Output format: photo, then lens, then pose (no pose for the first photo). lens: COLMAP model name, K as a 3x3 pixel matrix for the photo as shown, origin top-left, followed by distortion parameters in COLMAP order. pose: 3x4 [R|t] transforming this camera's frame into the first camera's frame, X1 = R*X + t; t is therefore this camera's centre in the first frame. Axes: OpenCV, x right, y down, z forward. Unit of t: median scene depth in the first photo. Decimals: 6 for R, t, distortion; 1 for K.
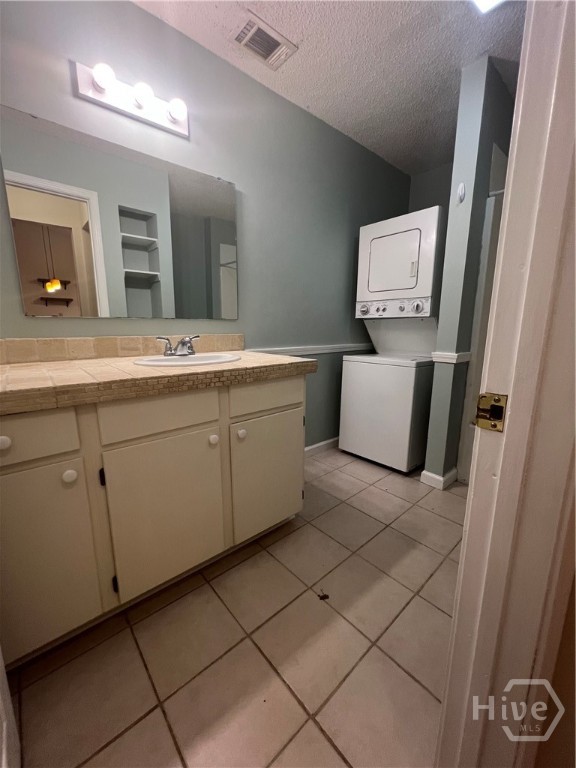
lens RADIAL K [[306.1, 0, 286.8], [0, 306.1, 383.2], [0, 0, 1]] dist [0.001481, -0.000218]
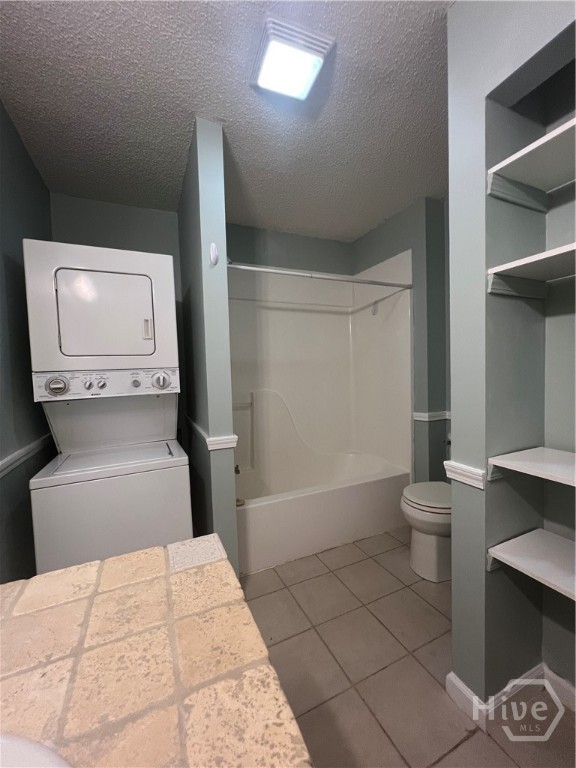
lens RADIAL K [[306.1, 0, 287.5], [0, 306.1, 386.4], [0, 0, 1]] dist [0.001481, -0.000218]
pose [[0.281513, -0.057897, 0.957809, -0.165275], [0.211637, 0.977343, -0.003125, -0.157269], [-0.935927, 0.203587, 0.287388, 0.476090]]
